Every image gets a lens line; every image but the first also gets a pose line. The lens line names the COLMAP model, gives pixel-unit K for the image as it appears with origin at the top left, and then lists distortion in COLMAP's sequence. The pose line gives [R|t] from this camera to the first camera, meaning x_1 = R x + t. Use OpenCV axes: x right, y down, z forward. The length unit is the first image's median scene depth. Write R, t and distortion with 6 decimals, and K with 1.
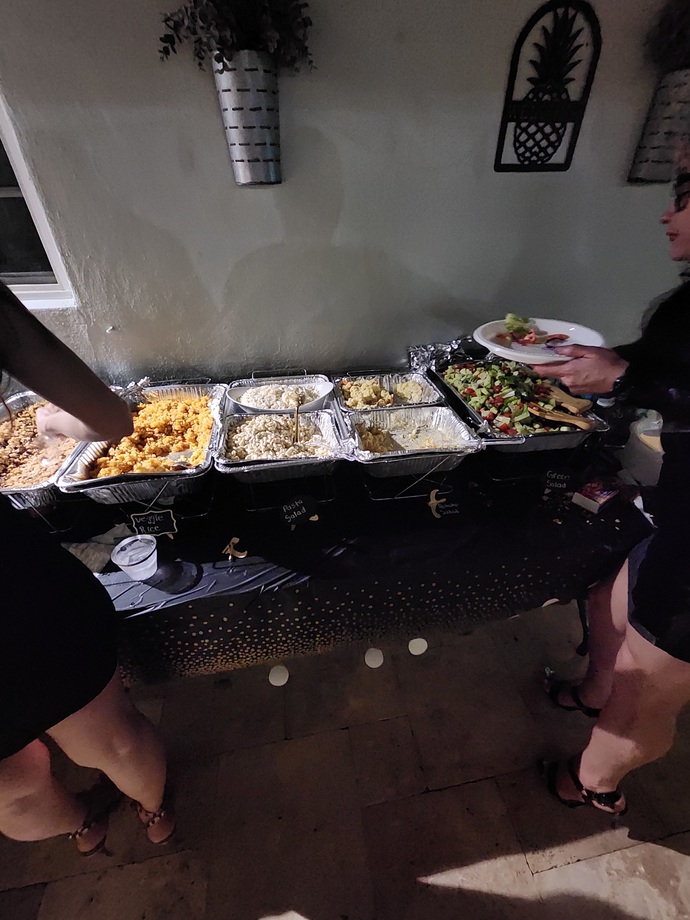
lens RADIAL K [[372.6, 0, 345.0], [0, 372.6, 460.0], [0, 0, 1]] dist [-0.002892, 0.000028]
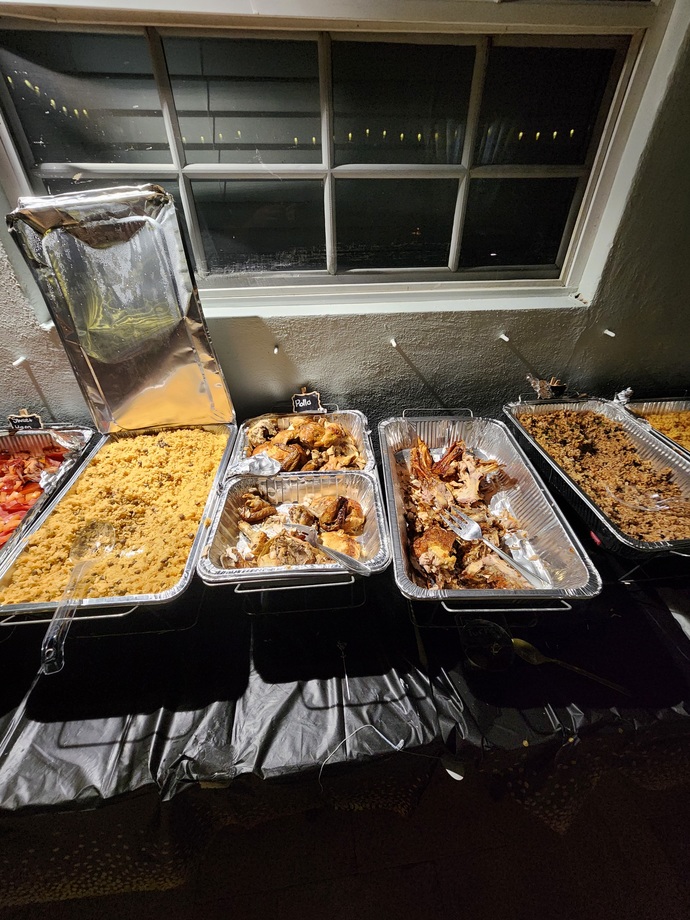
lens RADIAL K [[372.6, 0, 345.0], [0, 372.6, 460.0], [0, 0, 1]] dist [-0.002892, 0.000028]
pose [[0.998815, 0.029779, -0.038491, -1.296849], [-0.028376, 0.998931, 0.036501, -0.070338], [0.039537, -0.035365, 0.998592, 0.097148]]
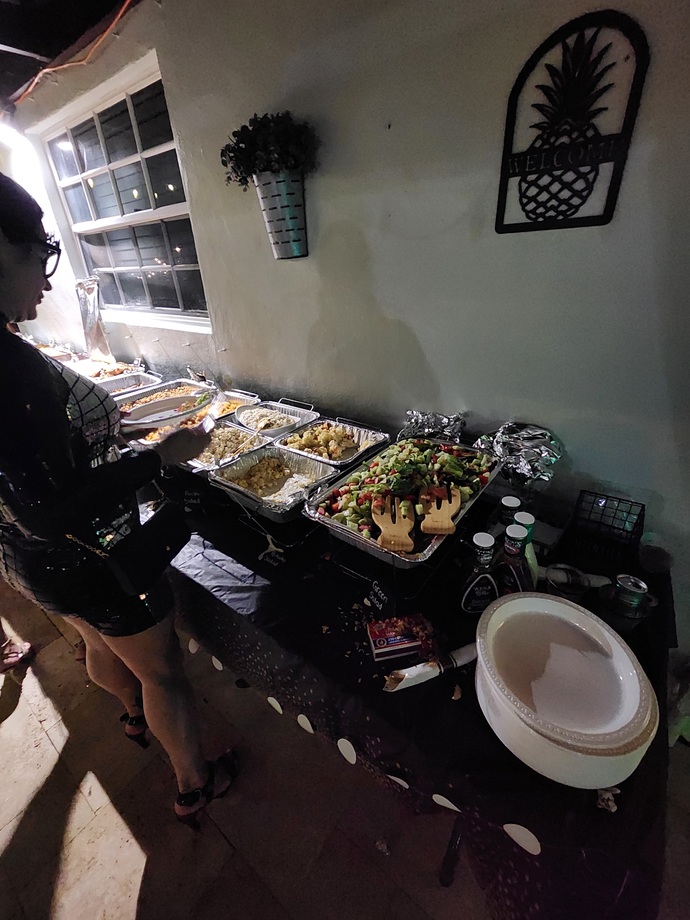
lens RADIAL K [[371.2, 0, 345.0], [0, 371.2, 460.0], [0, 0, 1]] dist [-0.013268, -0.000233]
pose [[0.693861, 0.325188, -0.642502, 0.888407], [-0.371740, 0.925904, 0.067170, -0.239748], [0.616738, 0.192237, 0.763334, 0.263198]]
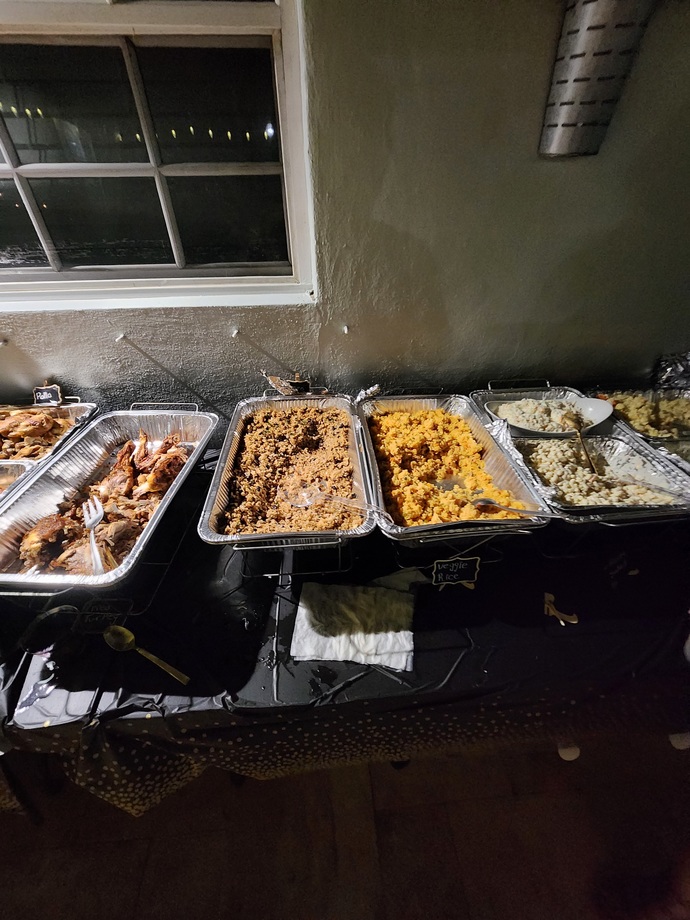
lens RADIAL K [[372.6, 0, 345.0], [0, 372.6, 460.0], [0, 0, 1]] dist [-0.002892, 0.000028]
pose [[0.995832, 0.050198, -0.076148, -0.591061], [-0.047092, 0.998005, 0.042053, -0.087020], [0.078107, -0.038292, 0.996209, 0.124078]]
